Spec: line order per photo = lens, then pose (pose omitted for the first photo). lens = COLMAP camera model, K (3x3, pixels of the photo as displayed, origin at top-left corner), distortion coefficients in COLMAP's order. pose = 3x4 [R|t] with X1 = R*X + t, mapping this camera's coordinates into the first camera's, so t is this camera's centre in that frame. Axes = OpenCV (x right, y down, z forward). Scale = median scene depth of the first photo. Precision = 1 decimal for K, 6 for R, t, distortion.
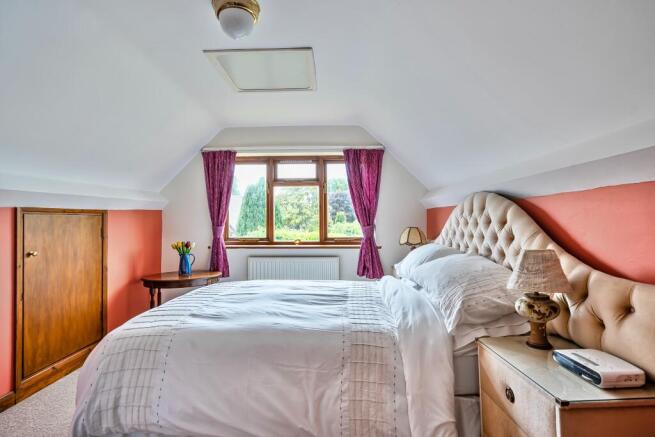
lens RADIAL K [[332.3, 0, 329.6], [0, 332.3, 220.5], [0, 0, 1]] dist [-0.001036, 0.000081]
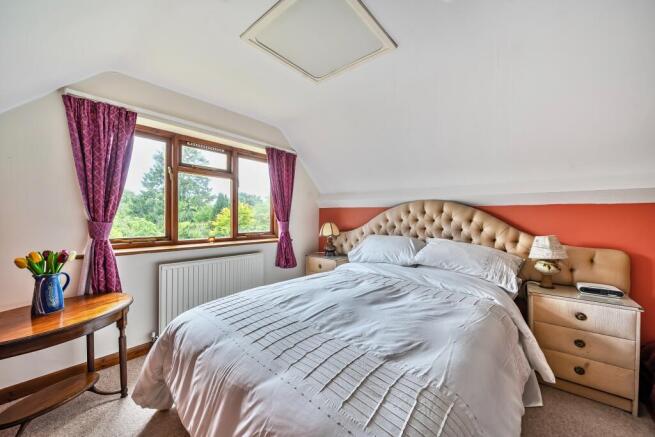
lens RADIAL K [[242.4, 0, 327.1], [0, 242.4, 219.2], [0, 0, 1]] dist [-0.000851, 0.000203]
pose [[0.639681, 0.006454, 0.768614, -0.411095], [-0.016605, 0.999847, 0.005424, 0.002133], [-0.768461, -0.016232, 0.639690, 0.368234]]
